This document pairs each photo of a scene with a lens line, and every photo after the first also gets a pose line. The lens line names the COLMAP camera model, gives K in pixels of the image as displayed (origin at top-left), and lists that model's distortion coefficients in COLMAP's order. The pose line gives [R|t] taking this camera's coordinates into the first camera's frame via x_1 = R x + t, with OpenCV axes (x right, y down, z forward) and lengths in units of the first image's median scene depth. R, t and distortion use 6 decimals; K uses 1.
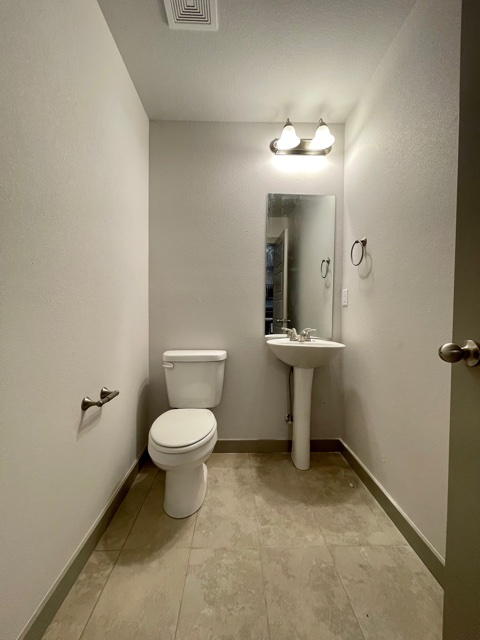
lens RADIAL K [[257.5, 0, 240.0], [0, 257.5, 320.0], [0, 0, 1]] dist [-0.000263, 0.000142]
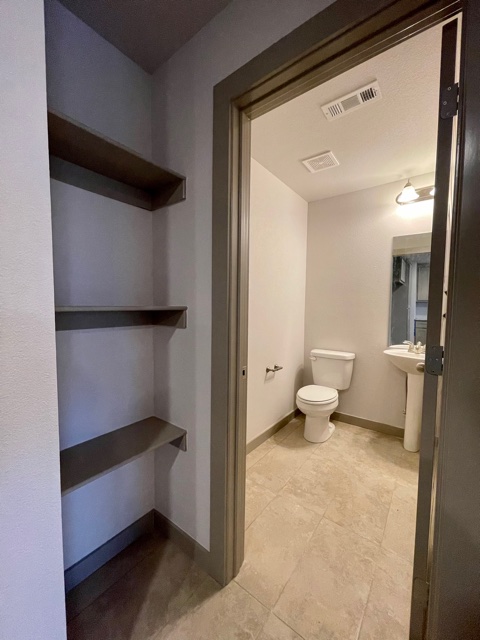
lens RADIAL K [[257.5, 0, 240.0], [0, 257.5, 320.0], [0, 0, 1]] dist [-0.000263, 0.000142]
pose [[0.777166, 0.034945, -0.628325, 0.402323], [-0.022197, 0.999358, 0.028125, -0.108155], [0.628904, -0.007910, 0.777443, -0.593920]]
